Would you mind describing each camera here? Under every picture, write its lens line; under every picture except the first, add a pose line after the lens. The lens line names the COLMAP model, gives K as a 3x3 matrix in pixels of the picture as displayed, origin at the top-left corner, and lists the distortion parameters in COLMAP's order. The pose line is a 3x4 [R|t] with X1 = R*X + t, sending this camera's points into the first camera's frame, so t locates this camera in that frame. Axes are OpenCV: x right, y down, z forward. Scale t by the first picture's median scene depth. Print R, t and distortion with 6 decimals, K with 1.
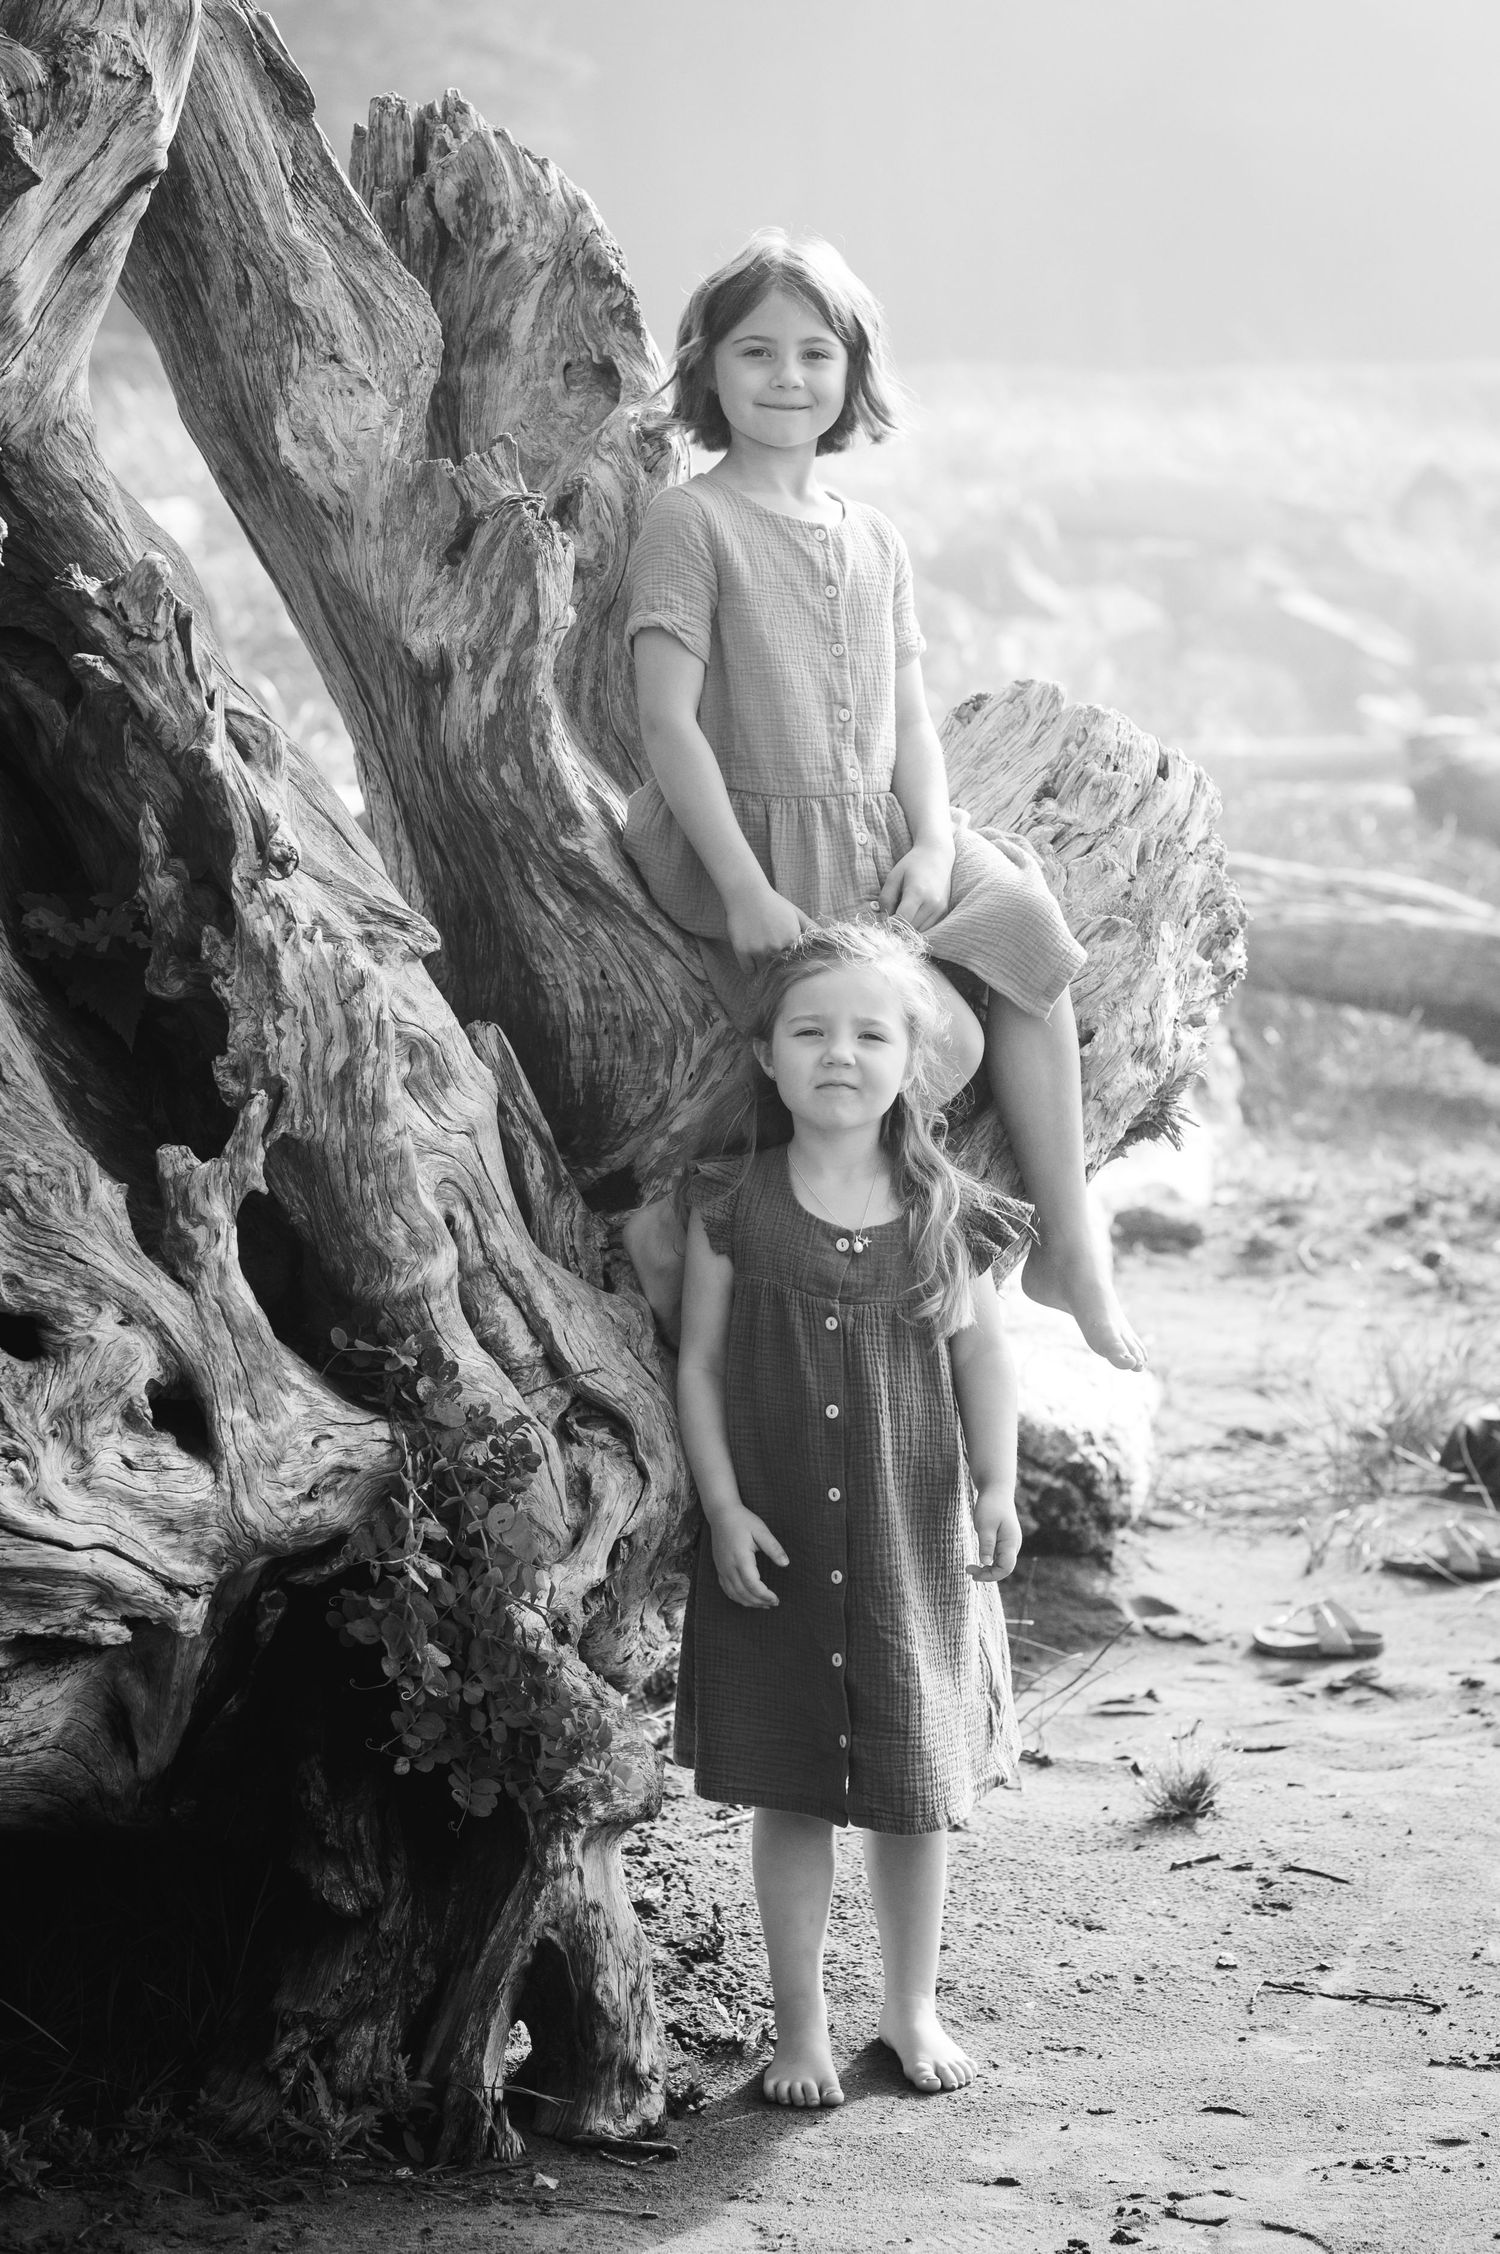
lens RADIAL K [[6020.8, 0, 817.1], [0, 6020.8, 1037.6], [0, 0, 1]] dist [-0.092077, -0.636856]
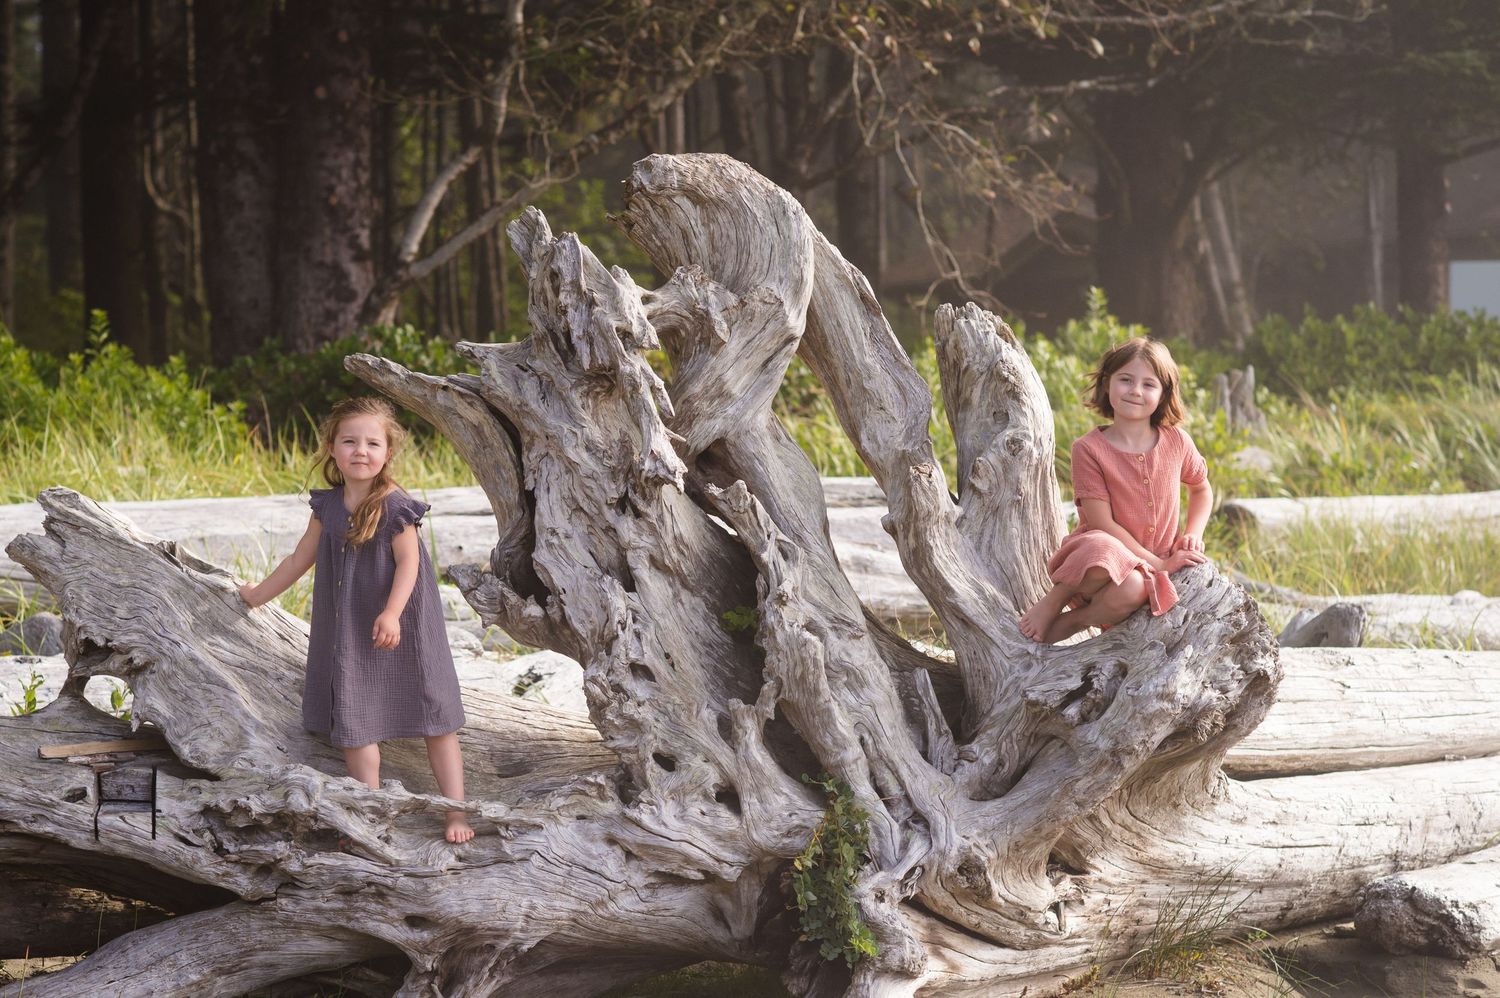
lens RADIAL K [[3953.2, 0, 695.7], [0, 3953.2, 603.4], [0, 0, 1]] dist [-0.098589, -0.397530]
pose [[0.849425, 0.048876, -0.525440, 0.739668], [-0.073769, 0.996923, -0.026522, 0.021603], [0.522527, 0.061290, 0.850417, -0.479693]]
